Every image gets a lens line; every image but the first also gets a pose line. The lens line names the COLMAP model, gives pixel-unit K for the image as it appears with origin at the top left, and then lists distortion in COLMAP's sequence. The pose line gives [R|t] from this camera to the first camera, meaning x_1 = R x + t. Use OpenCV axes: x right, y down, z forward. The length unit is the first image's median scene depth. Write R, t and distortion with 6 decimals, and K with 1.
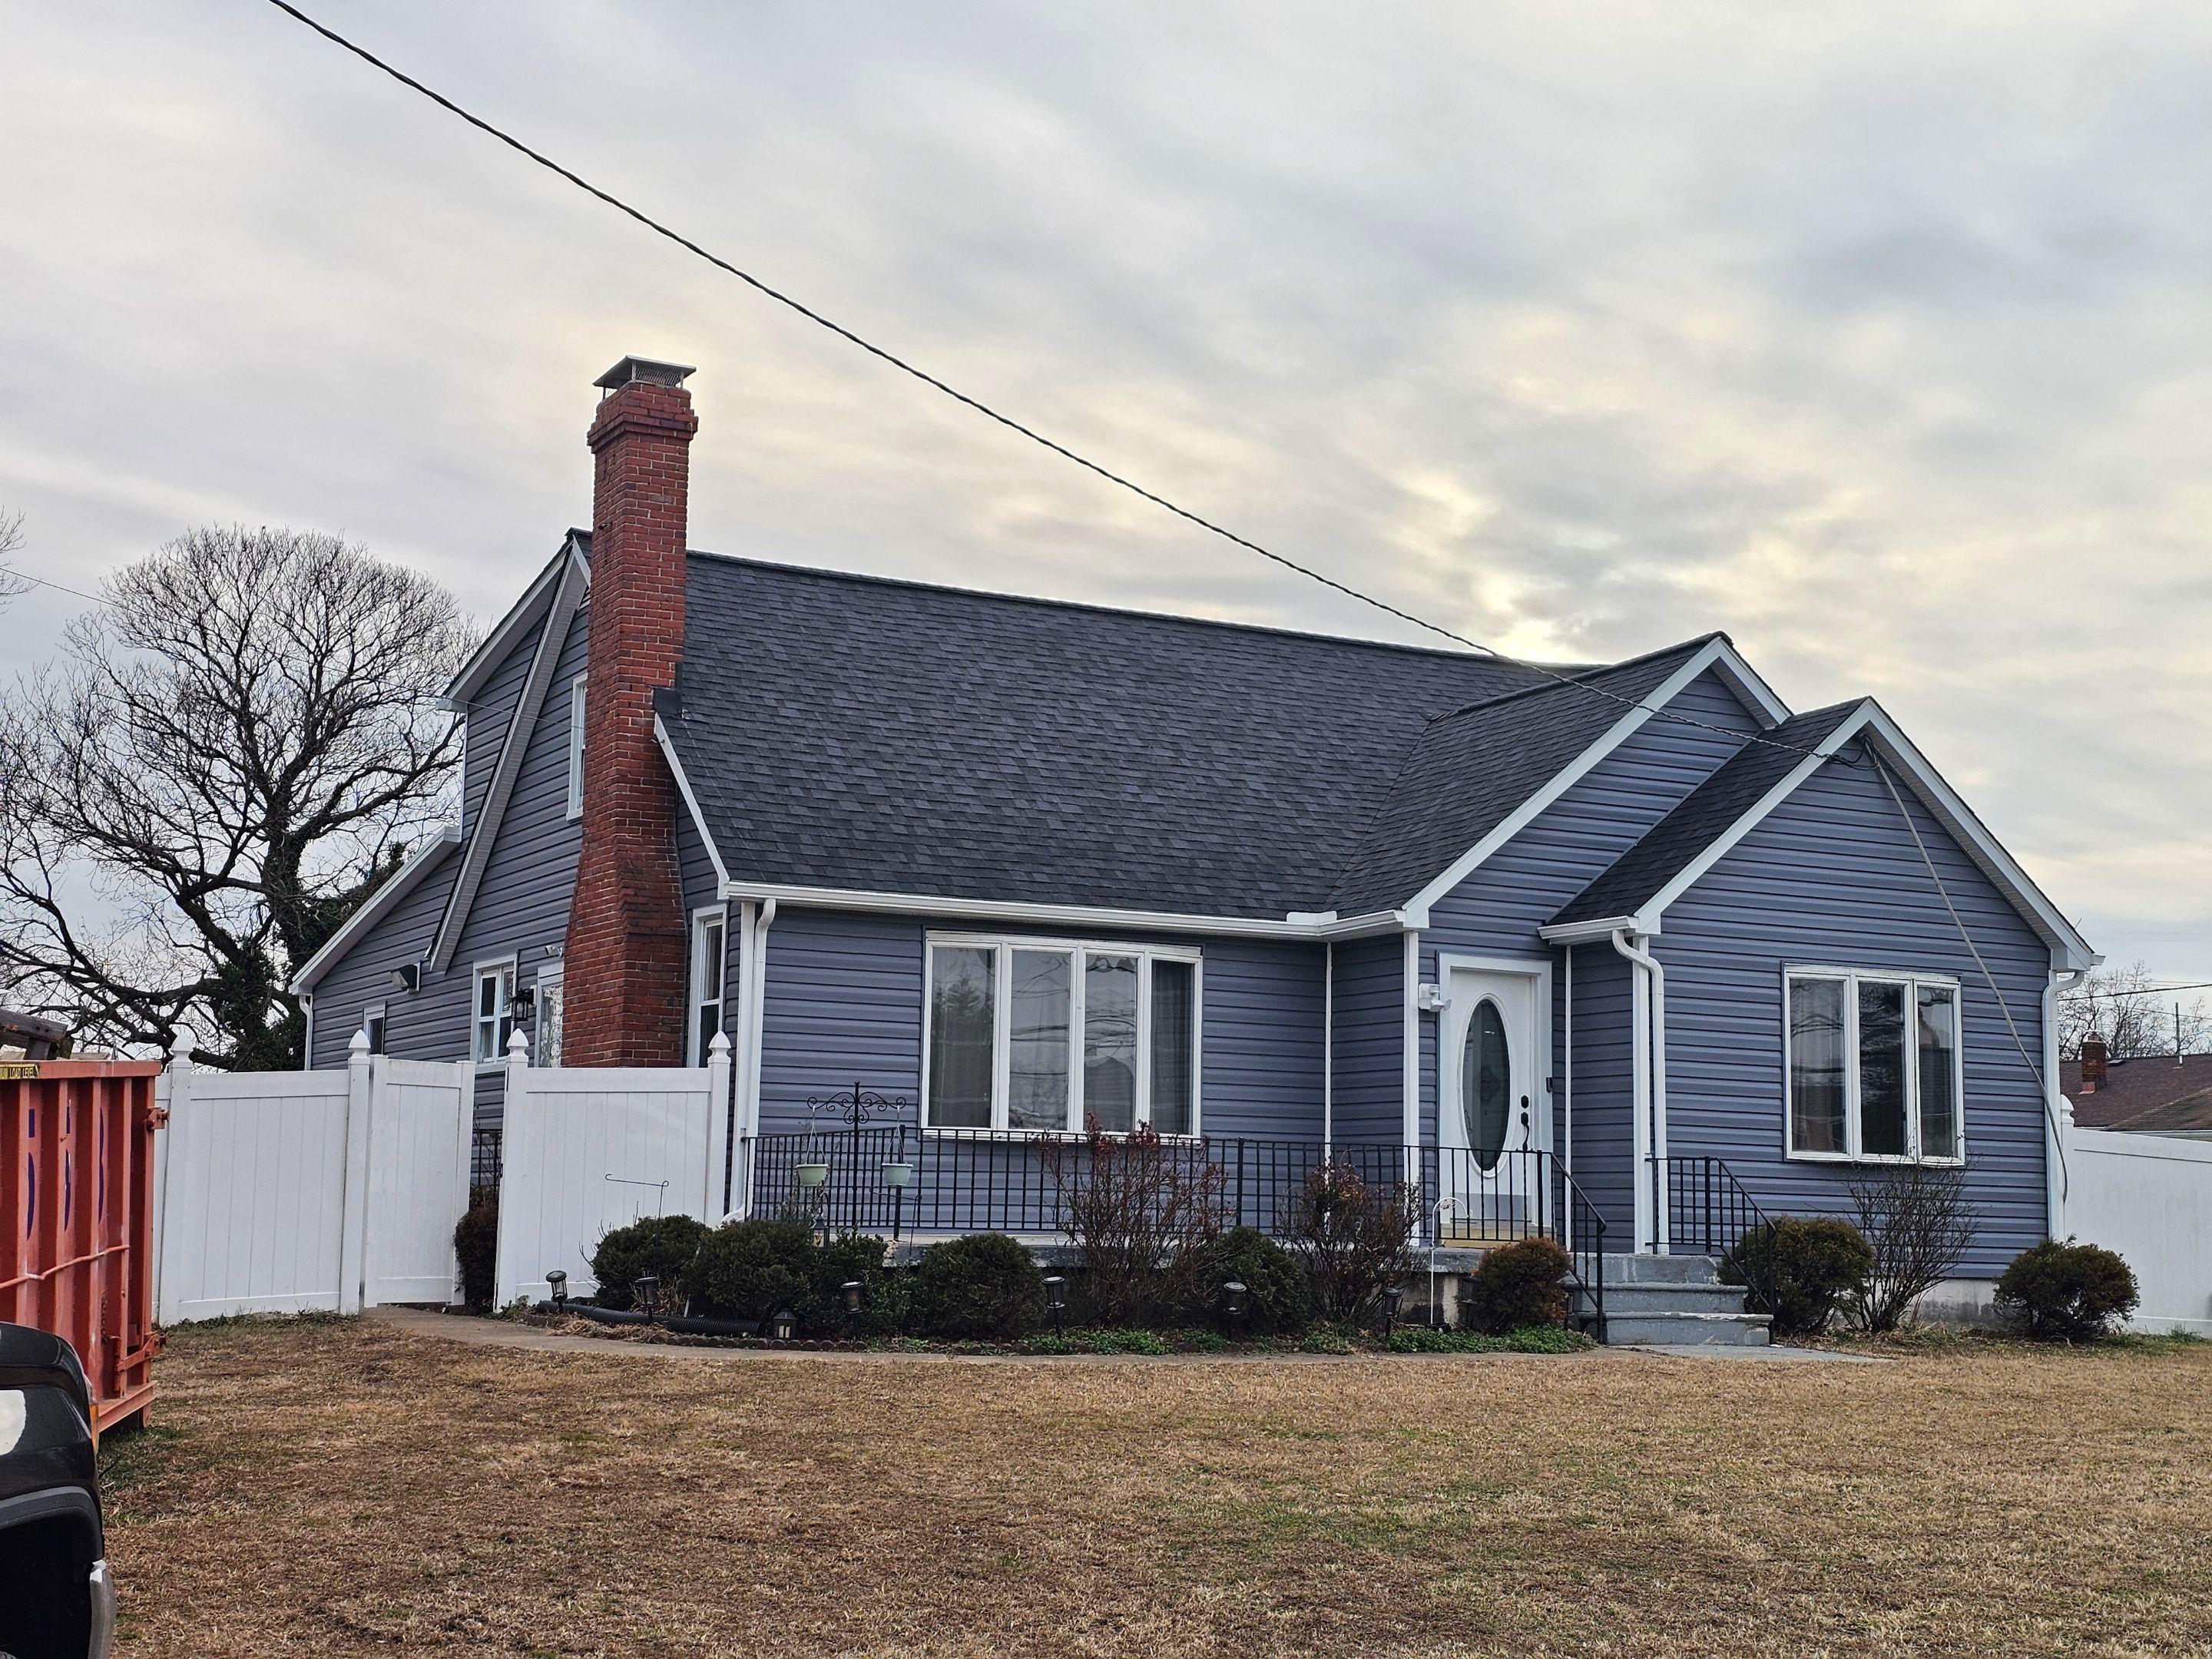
lens RADIAL K [[3160.4, 0, 1106.0], [0, 3160.4, 829.5], [0, 0, 1]] dist [0.202513, -1.470361]
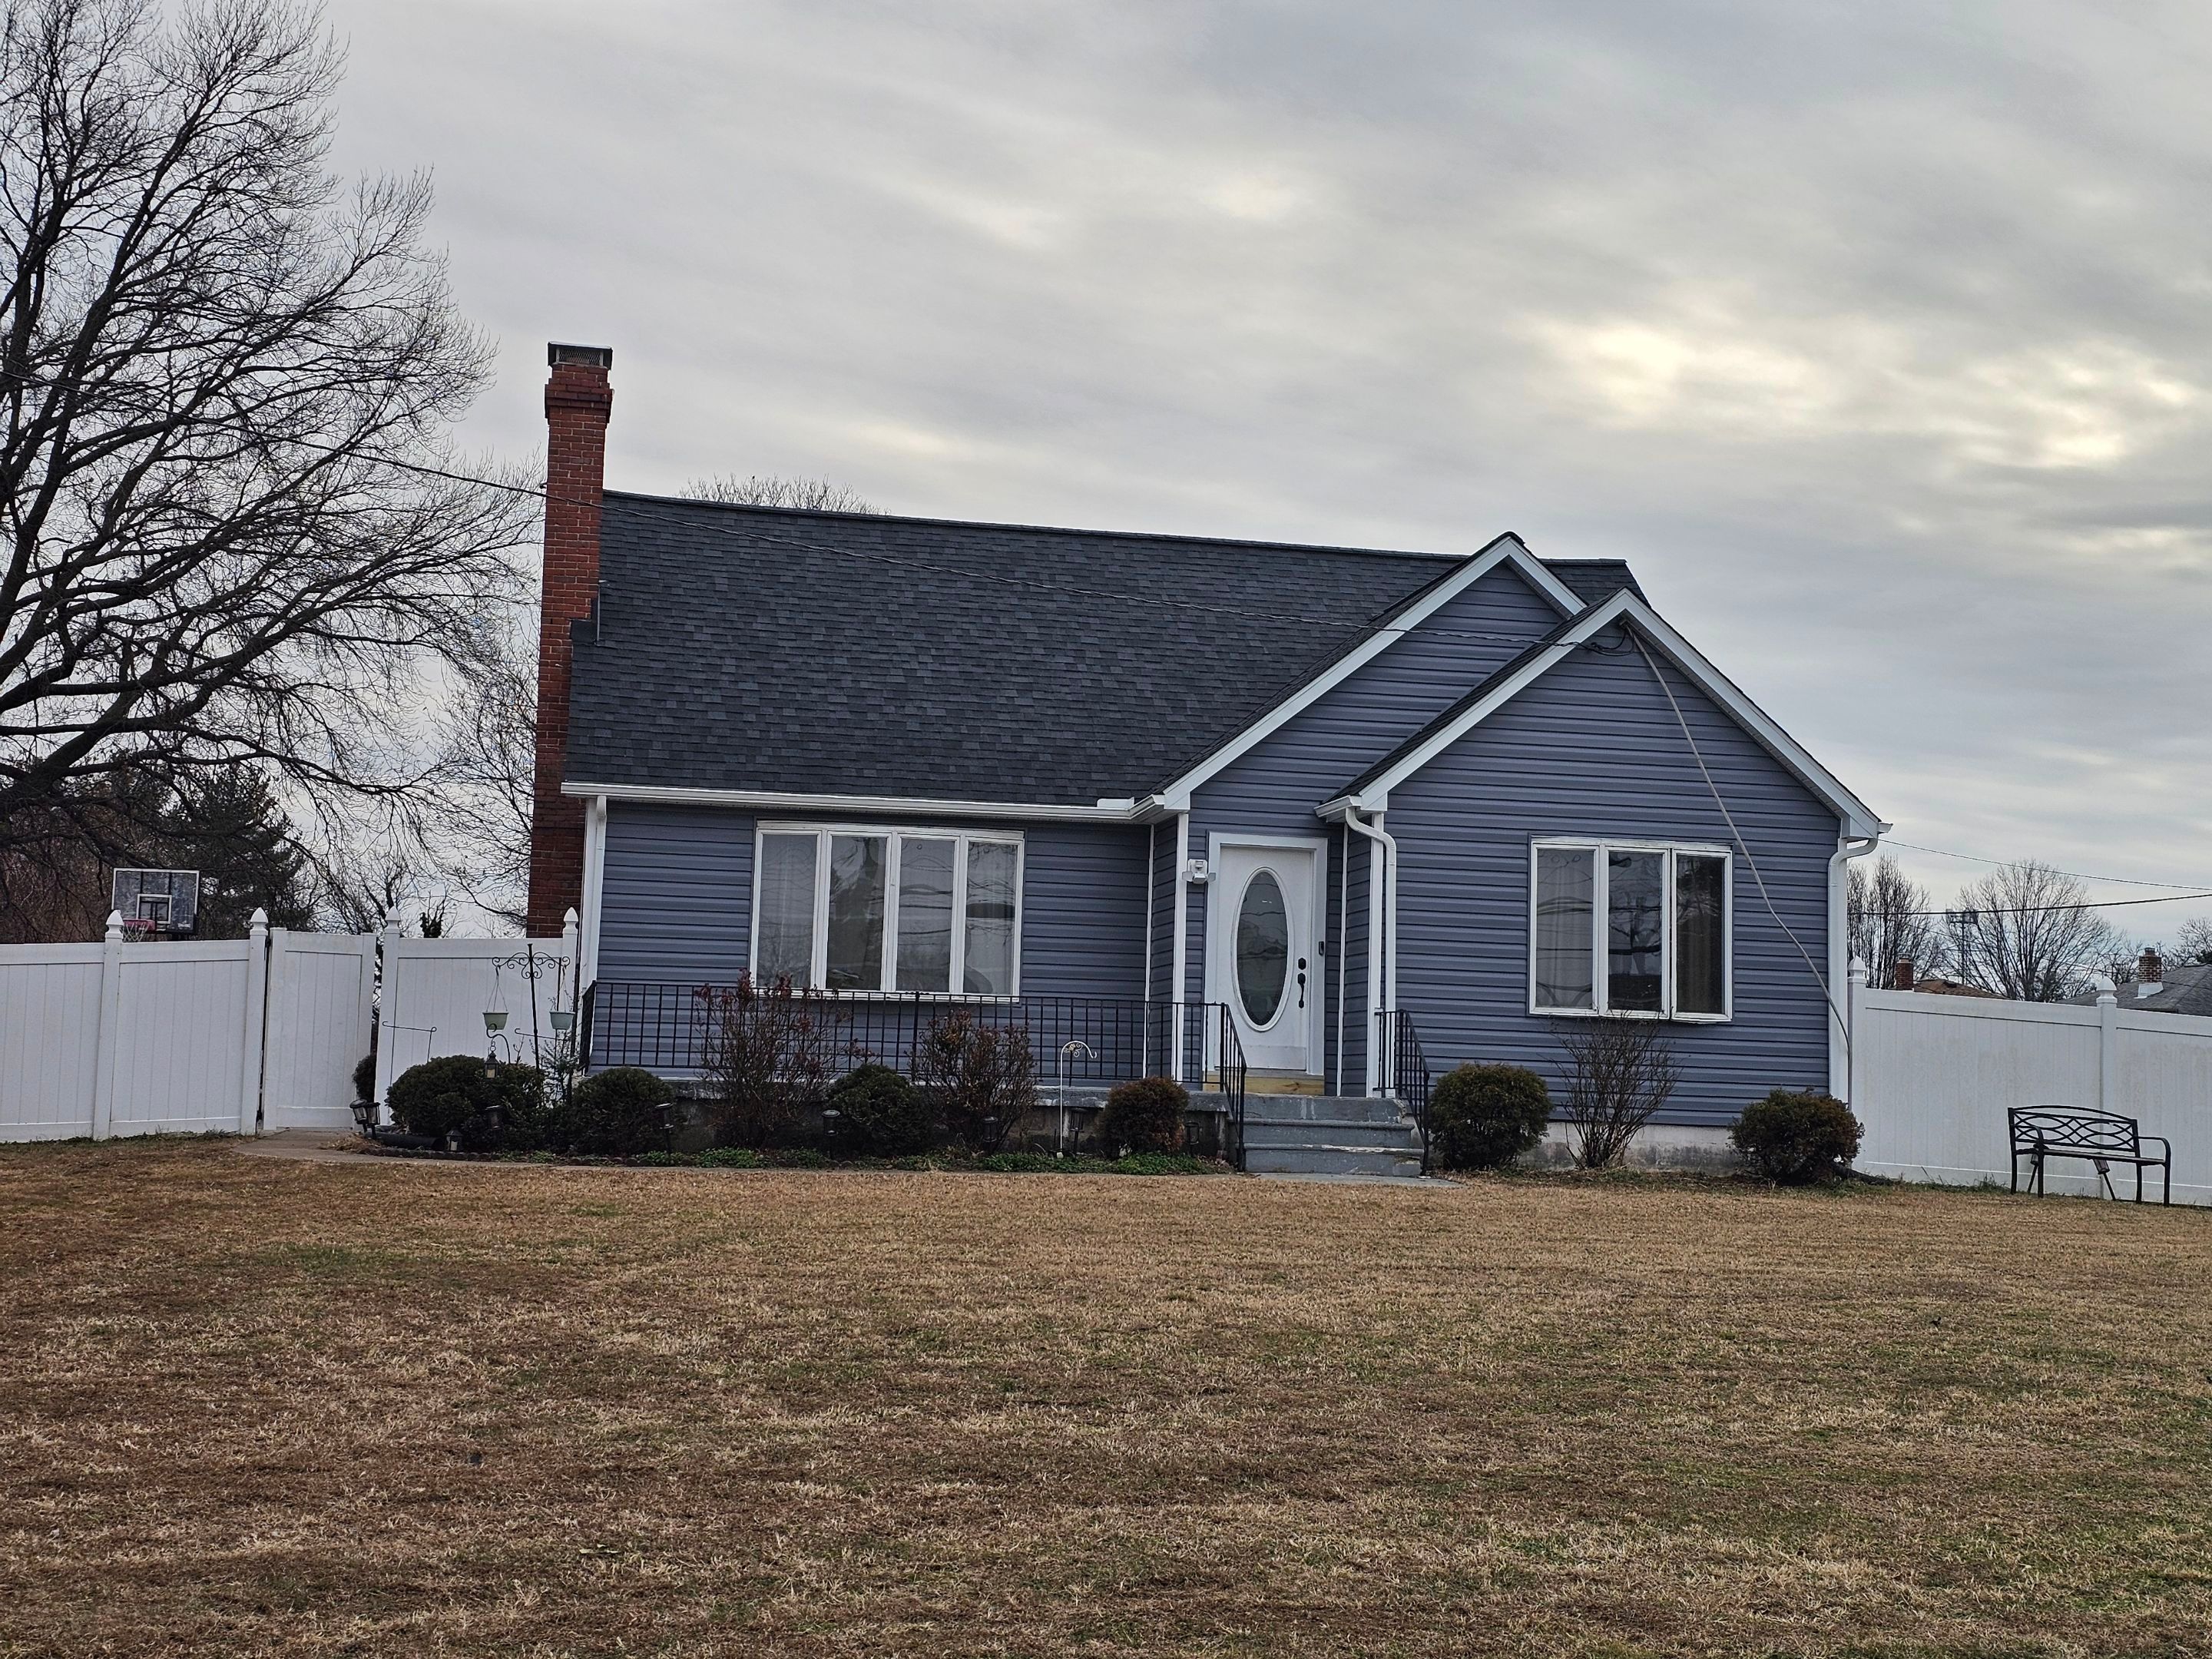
lens RADIAL K [[3160.4, 0, 1106.0], [0, 3160.4, 829.5], [0, 0, 1]] dist [0.202513, -1.470361]
pose [[0.958828, -0.017846, -0.283425, 0.388496], [0.026614, 0.999278, 0.027116, 0.006658], [0.282736, -0.033543, 0.958611, -0.087351]]
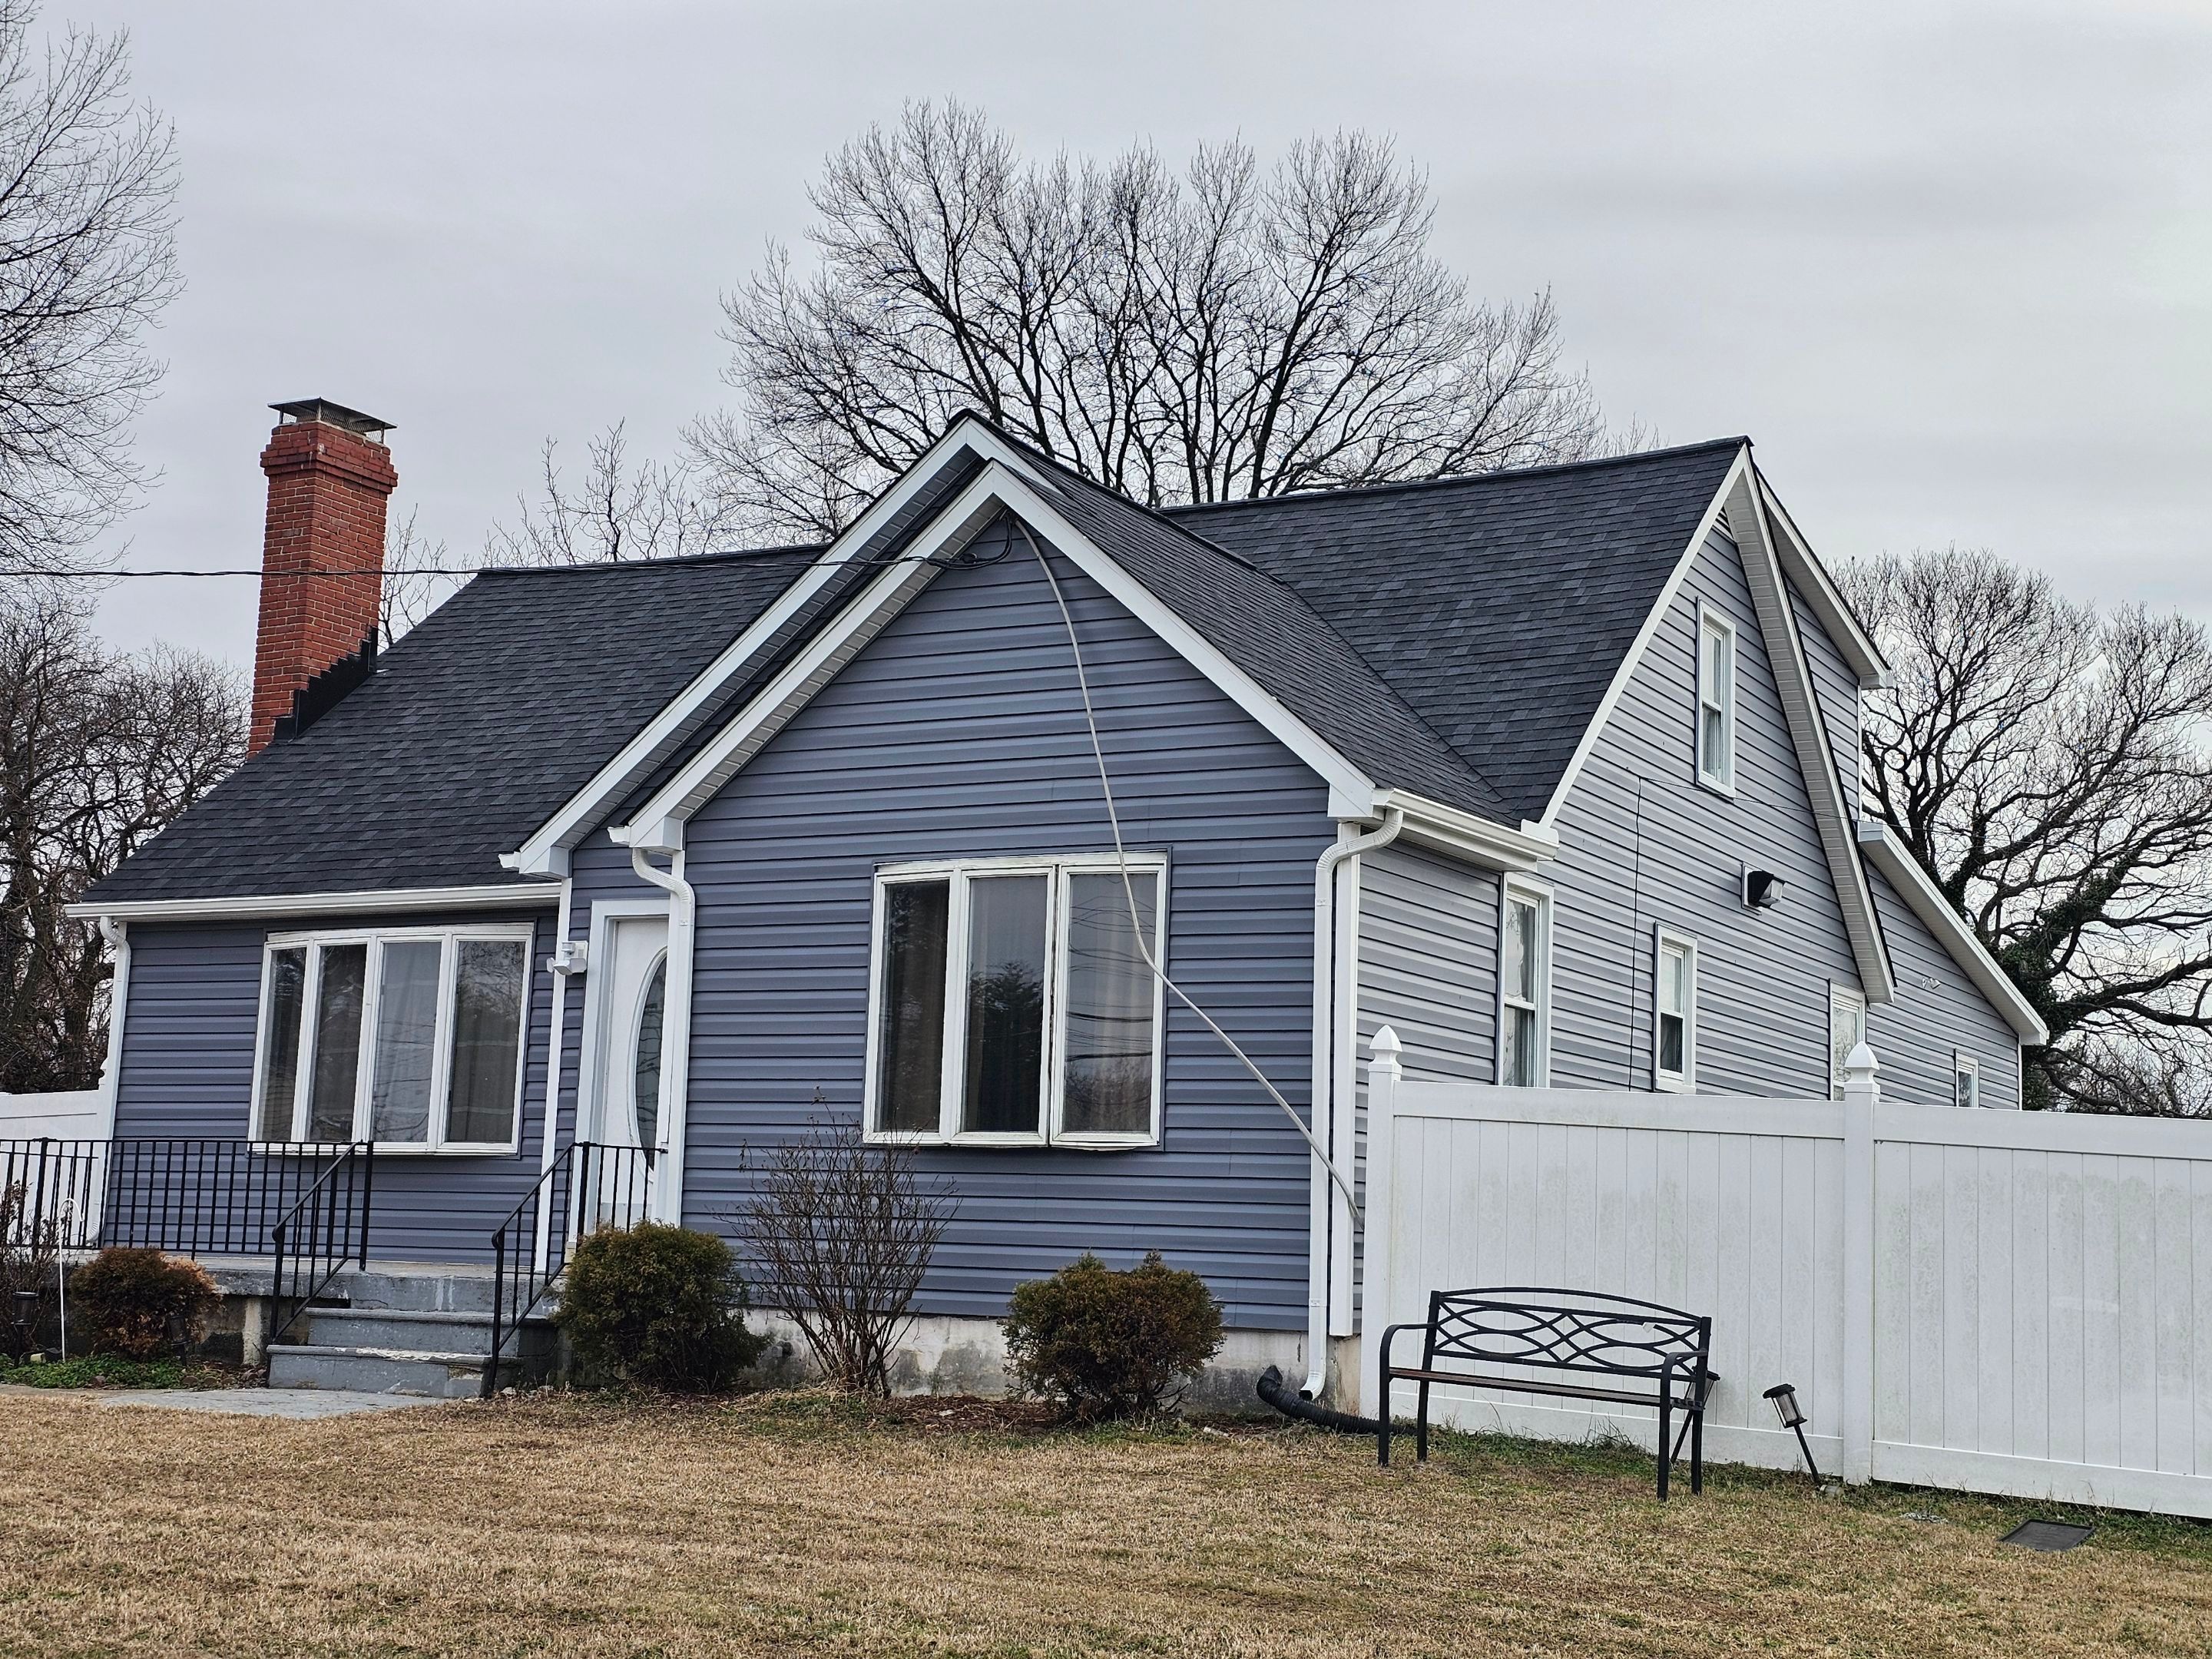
lens RADIAL K [[3039.9, 0, 1106.0], [0, 3039.9, 829.5], [0, 0, 1]] dist [0.038076, 0.012769]
pose [[0.552866, -0.120752, -0.824475, 0.806611], [0.088810, 0.992348, -0.085785, 0.098064], [0.828524, -0.025794, 0.559359, 0.680320]]
